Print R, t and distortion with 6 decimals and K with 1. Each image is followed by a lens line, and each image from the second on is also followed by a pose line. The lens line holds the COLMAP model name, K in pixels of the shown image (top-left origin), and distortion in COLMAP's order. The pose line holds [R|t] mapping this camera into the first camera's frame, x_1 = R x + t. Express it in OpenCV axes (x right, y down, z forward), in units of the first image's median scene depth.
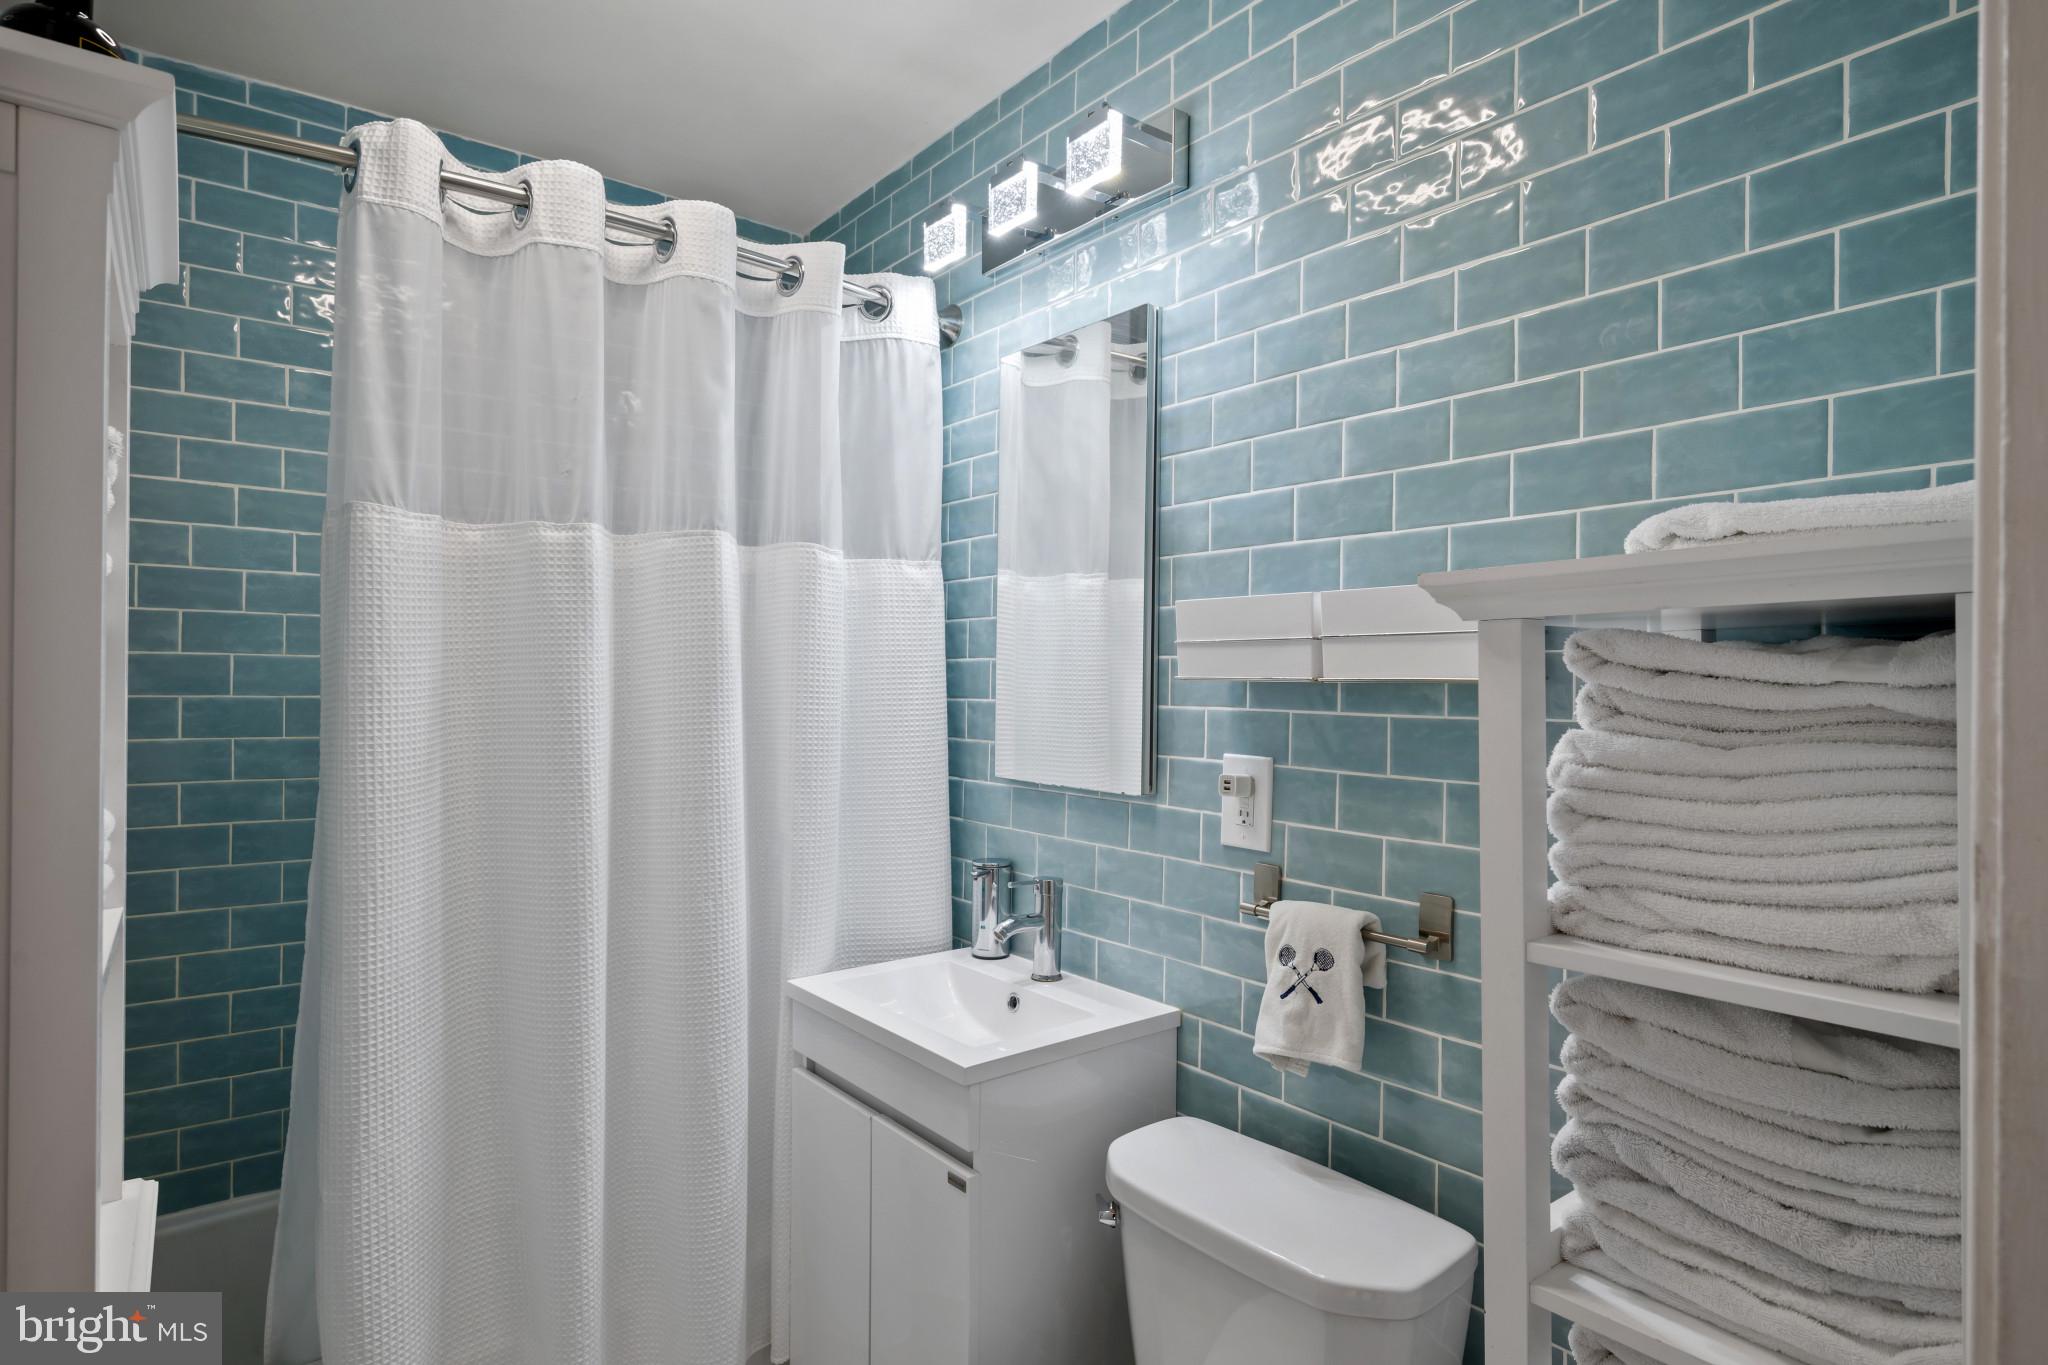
lens RADIAL K [[1059.3, 0, 995.9], [0, 1059.3, 671.2], [0, 0, 1]] dist [0.002424, 0.000706]
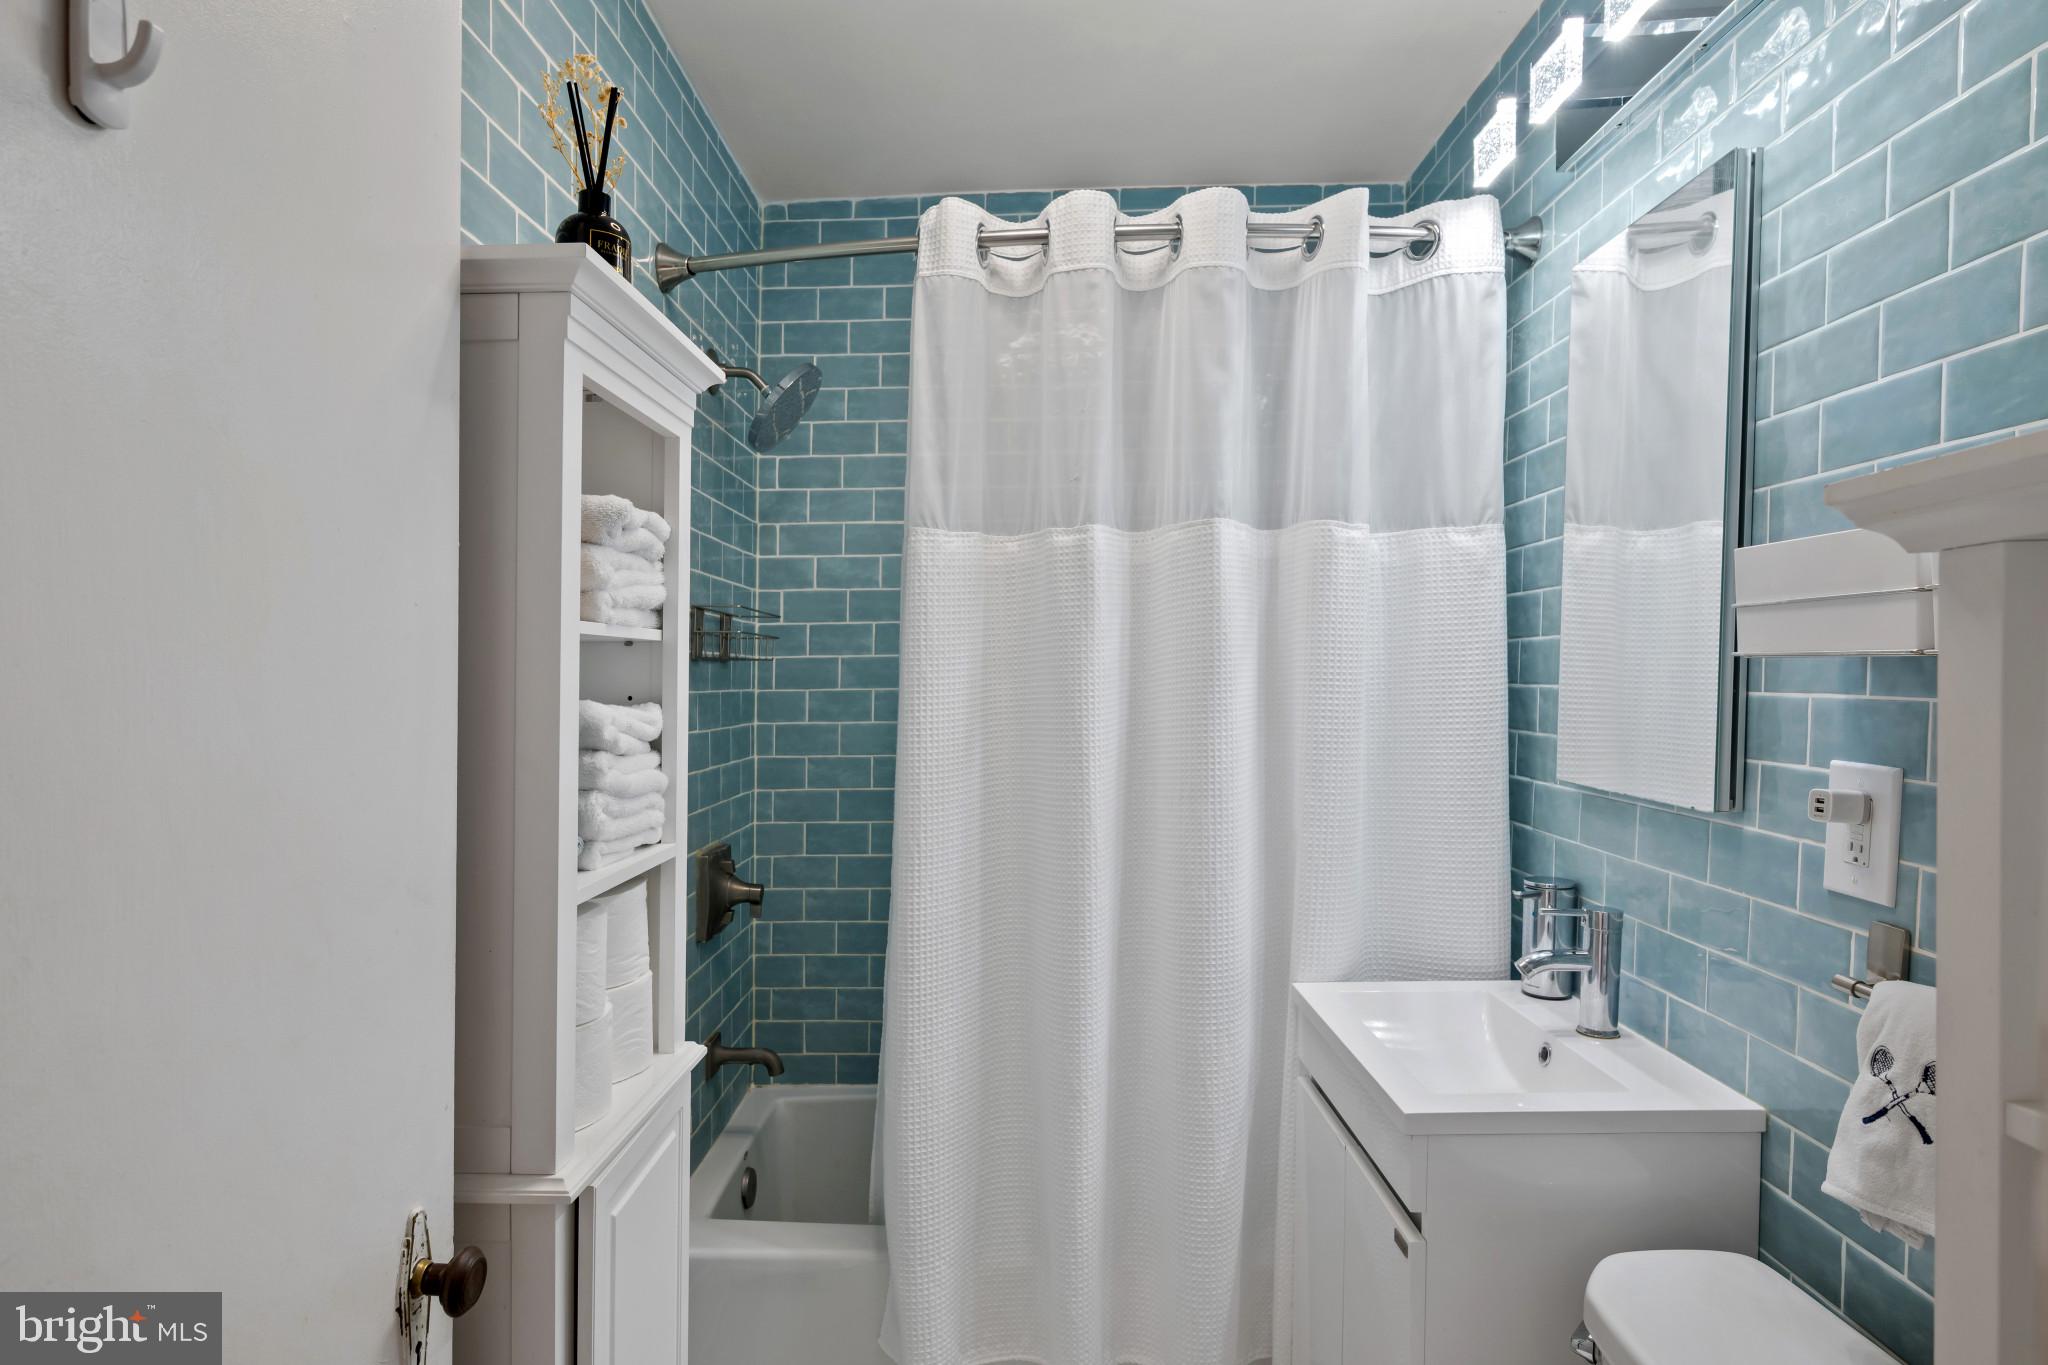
lens RADIAL K [[1059.3, 0, 995.9], [0, 1059.3, 671.2], [0, 0, 1]] dist [0.002424, 0.000706]
pose [[0.786287, -0.018388, -0.617588, 0.193552], [0.025644, 0.999667, 0.002884, 0.002329], [0.617329, -0.018105, 0.786496, 0.094657]]
